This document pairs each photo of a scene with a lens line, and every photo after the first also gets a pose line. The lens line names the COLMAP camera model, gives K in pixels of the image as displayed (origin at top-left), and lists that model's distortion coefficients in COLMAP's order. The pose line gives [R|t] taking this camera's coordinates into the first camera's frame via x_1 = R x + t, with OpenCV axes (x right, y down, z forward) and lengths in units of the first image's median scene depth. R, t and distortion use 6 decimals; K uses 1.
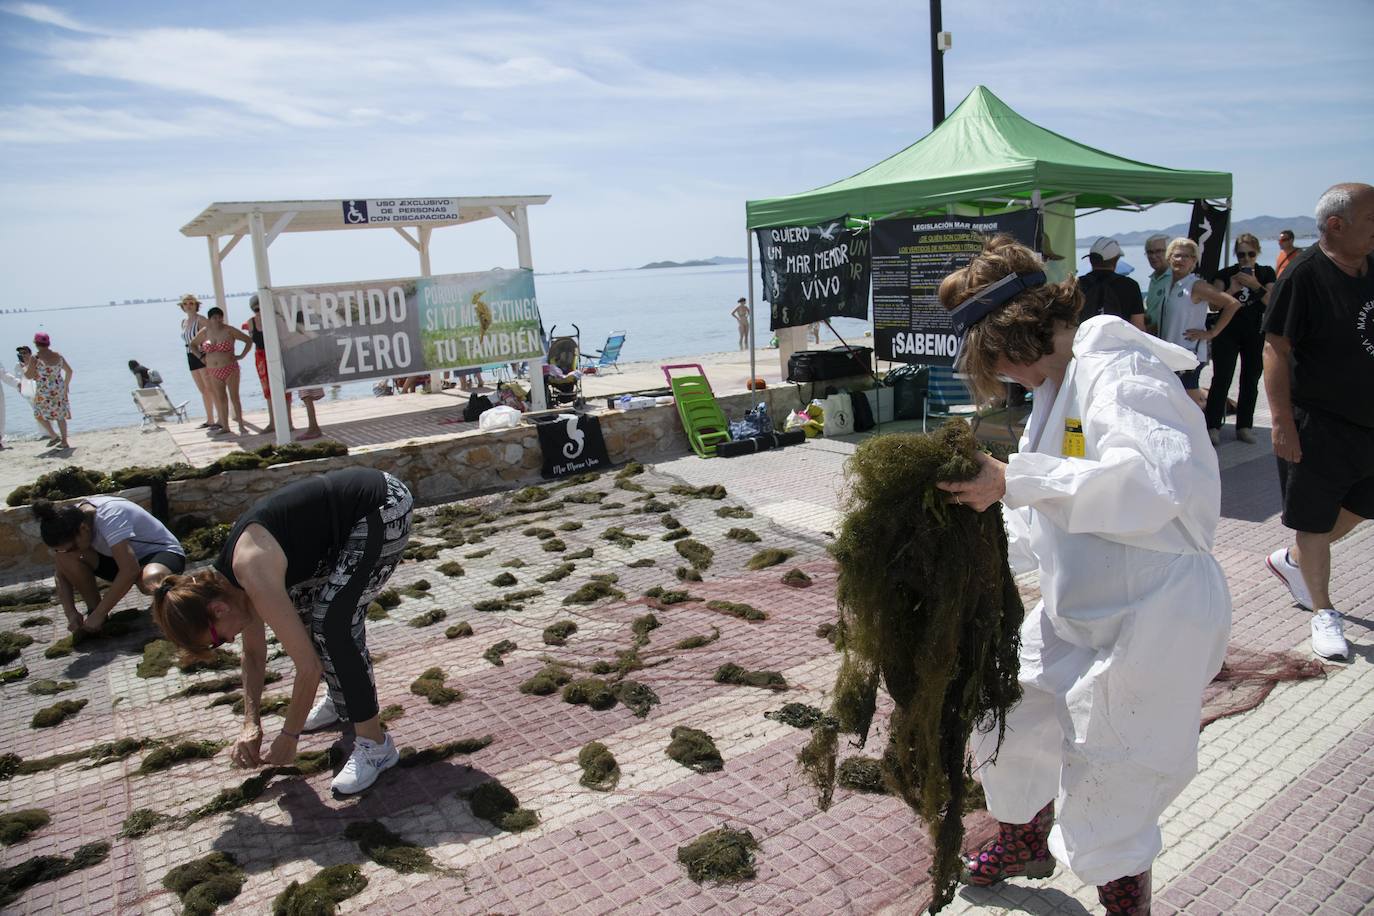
lens RADIAL K [[954.3, 0, 698.0], [0, 954.3, 454.9], [0, 0, 1]] dist [-0.118671, 0.066702]
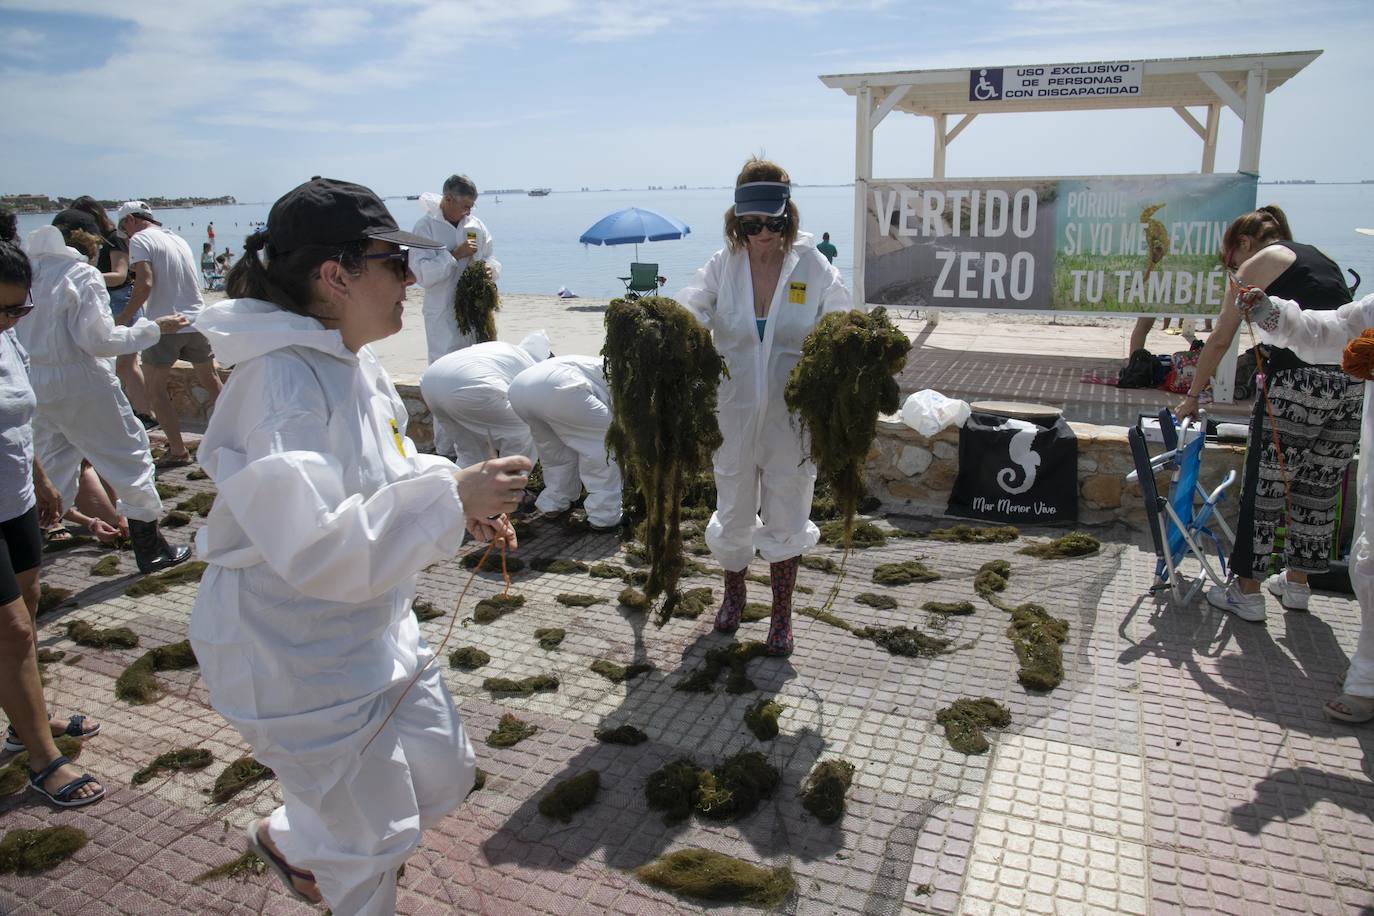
lens RADIAL K [[950.2, 0, 687.0], [0, 950.2, 458.0], [0, 0, 1]] dist [-0.110401, 0.066065]
pose [[0.513643, 0.279037, -0.811362, 0.234121], [-0.175888, 0.959800, 0.218739, -0.109168], [0.839782, 0.030355, 0.542074, 0.475512]]
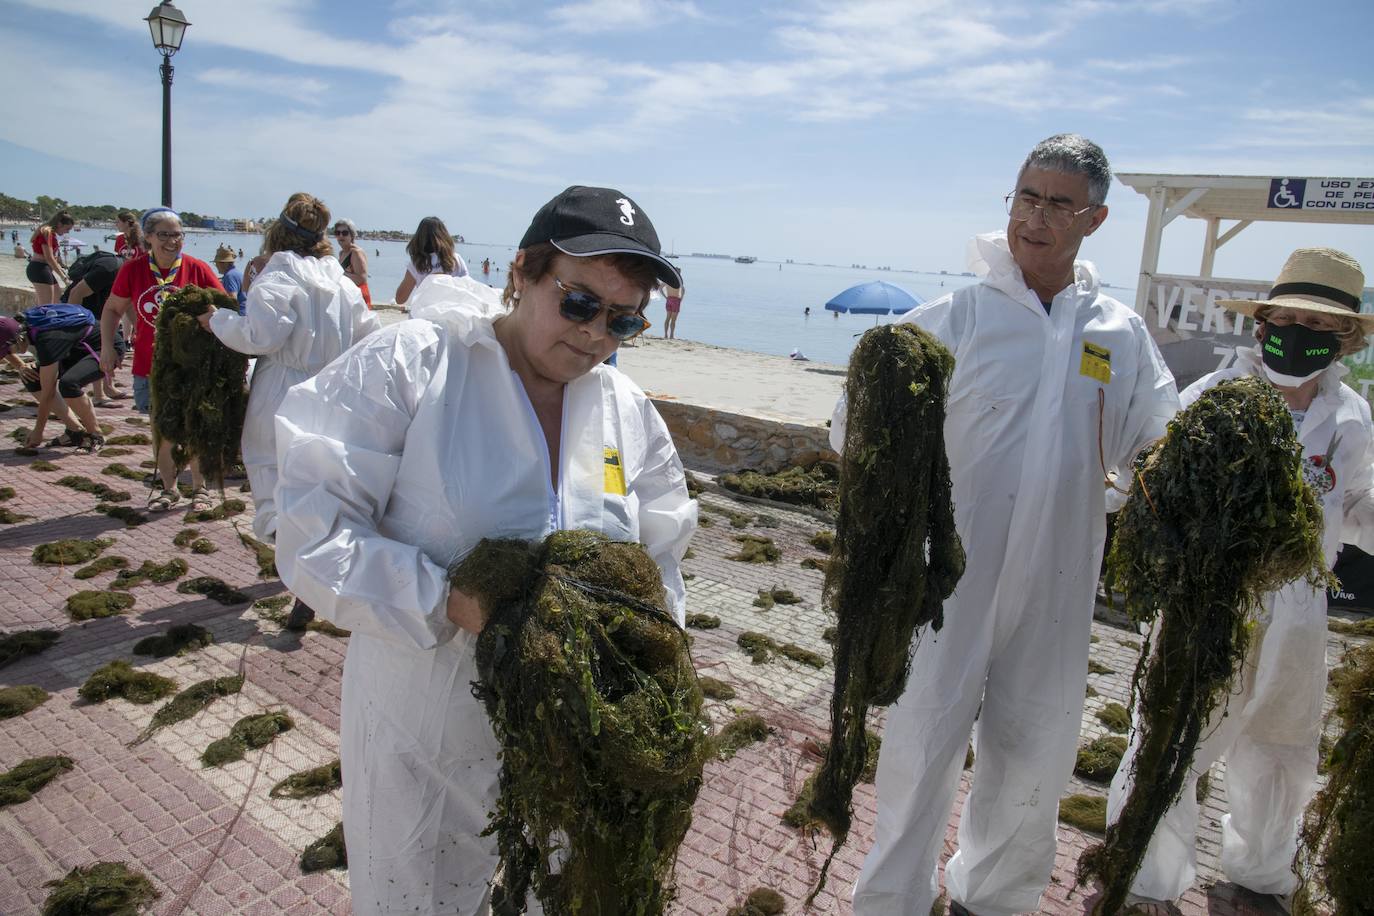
lens RADIAL K [[943.0, 0, 687.0], [0, 943.0, 458.0], [0, 0, 1]] dist [-0.103129, 0.055648]
pose [[0.319539, 0.272782, -0.907461, 0.260108], [-0.264441, 0.945291, 0.191038, -0.074712], [0.909926, 0.178925, 0.374192, 0.354893]]
